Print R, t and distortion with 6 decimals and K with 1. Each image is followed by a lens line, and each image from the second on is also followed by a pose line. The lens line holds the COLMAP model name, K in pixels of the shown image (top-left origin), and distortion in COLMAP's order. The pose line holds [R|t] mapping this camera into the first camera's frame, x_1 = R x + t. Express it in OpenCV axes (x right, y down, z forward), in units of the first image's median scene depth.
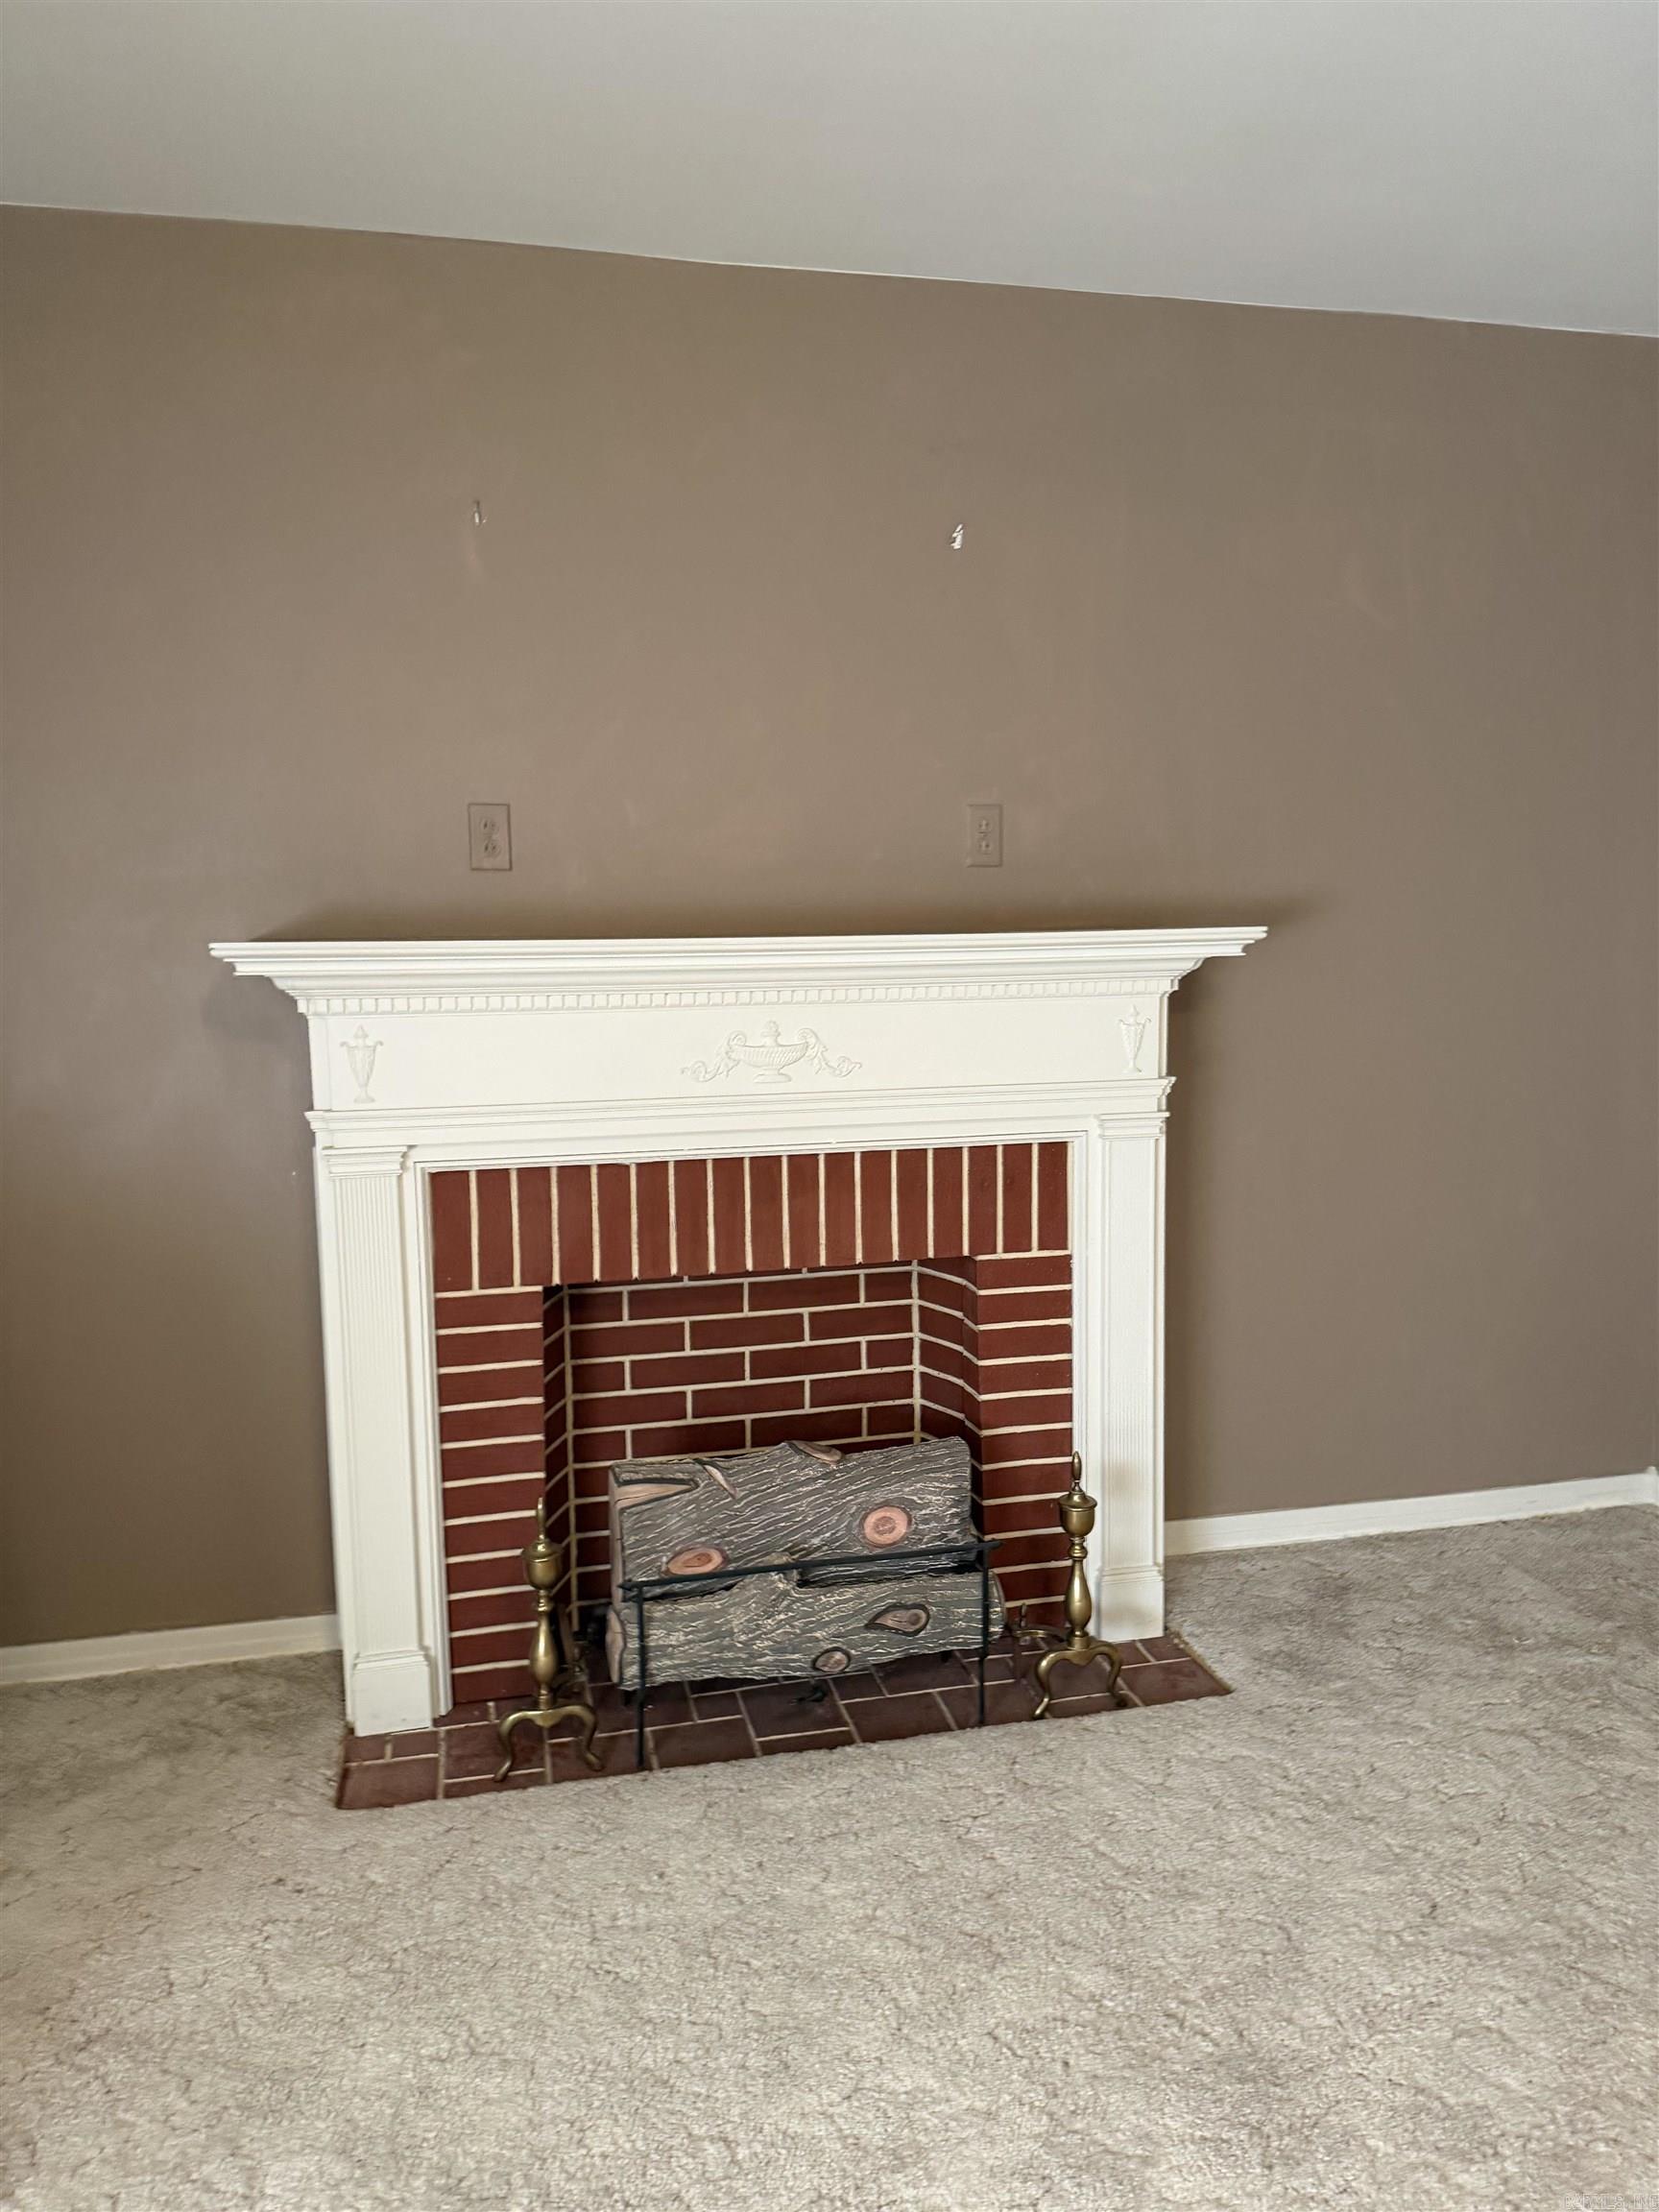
lens RADIAL K [[1584.9, 0, 859.6], [0, 1584.9, 1122.3], [0, 0, 1]] dist [0.118685, -0.211392]
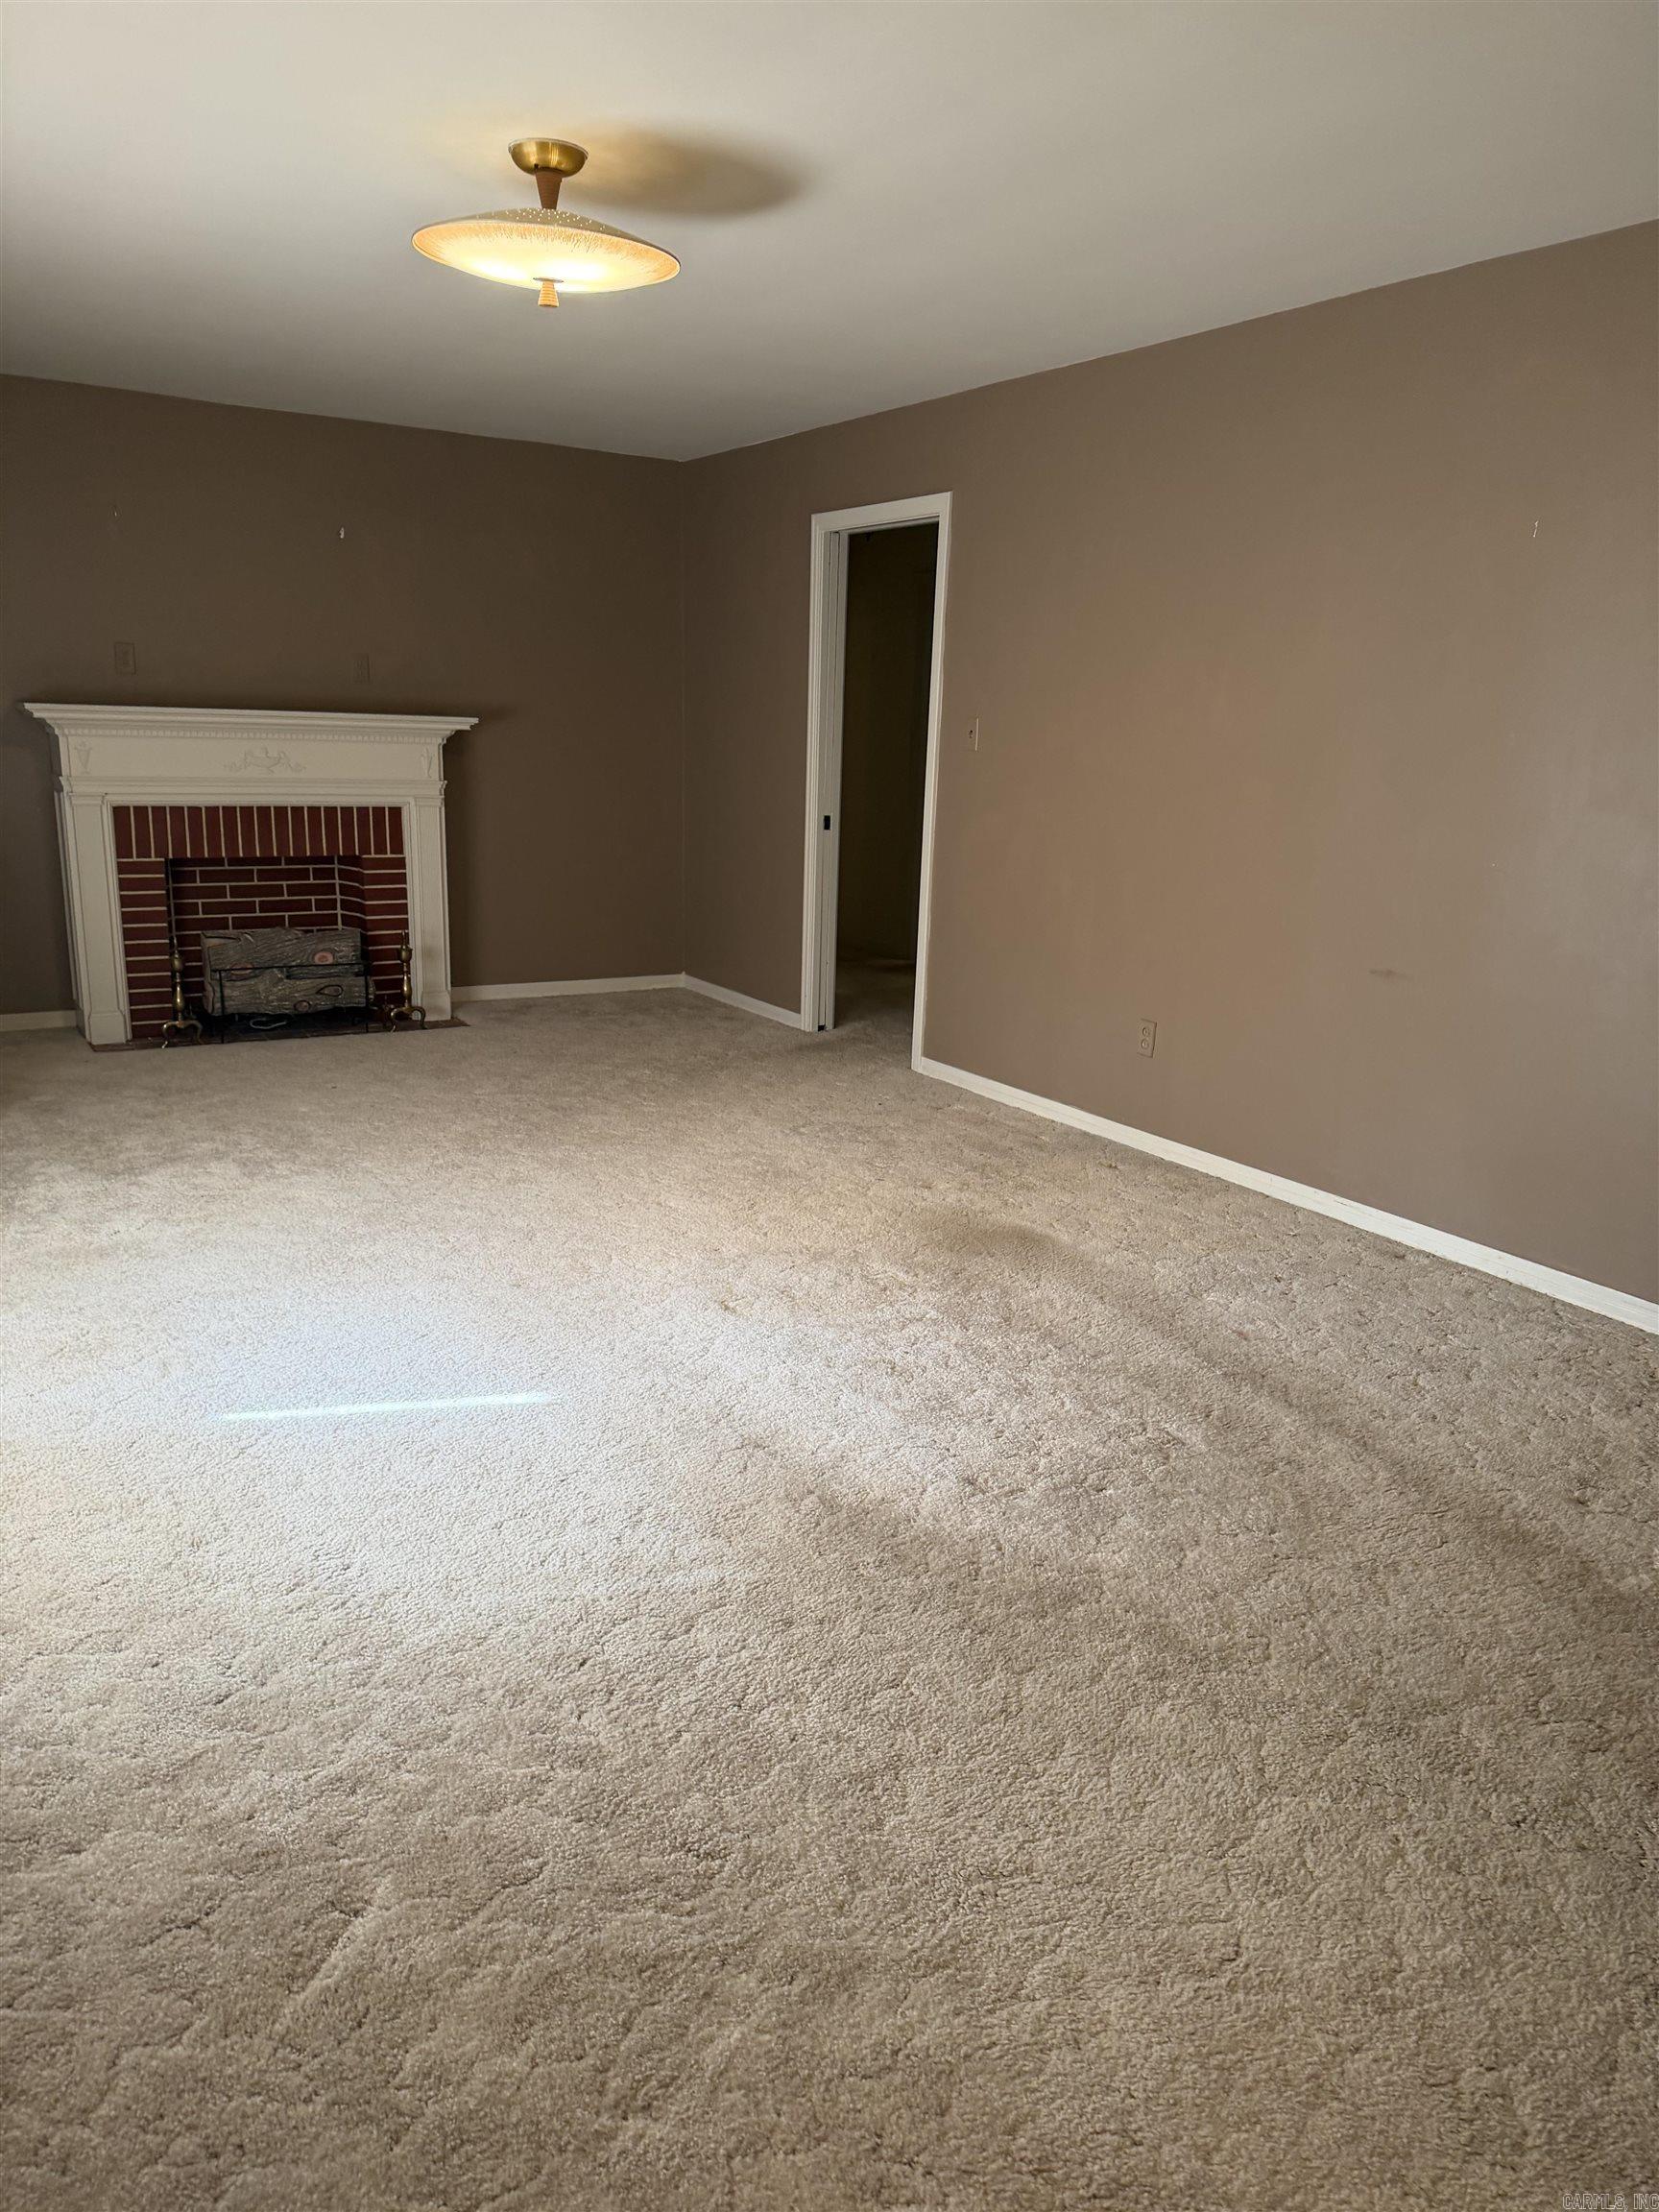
lens RADIAL K [[1584.9, 0, 859.6], [0, 1584.9, 1122.3], [0, 0, 1]] dist [0.118685, -0.211392]
pose [[0.950536, -0.031553, 0.309009, 0.030018], [-0.010266, 0.991093, 0.132778, 0.163727], [-0.310446, -0.129382, 0.941745, -1.614496]]
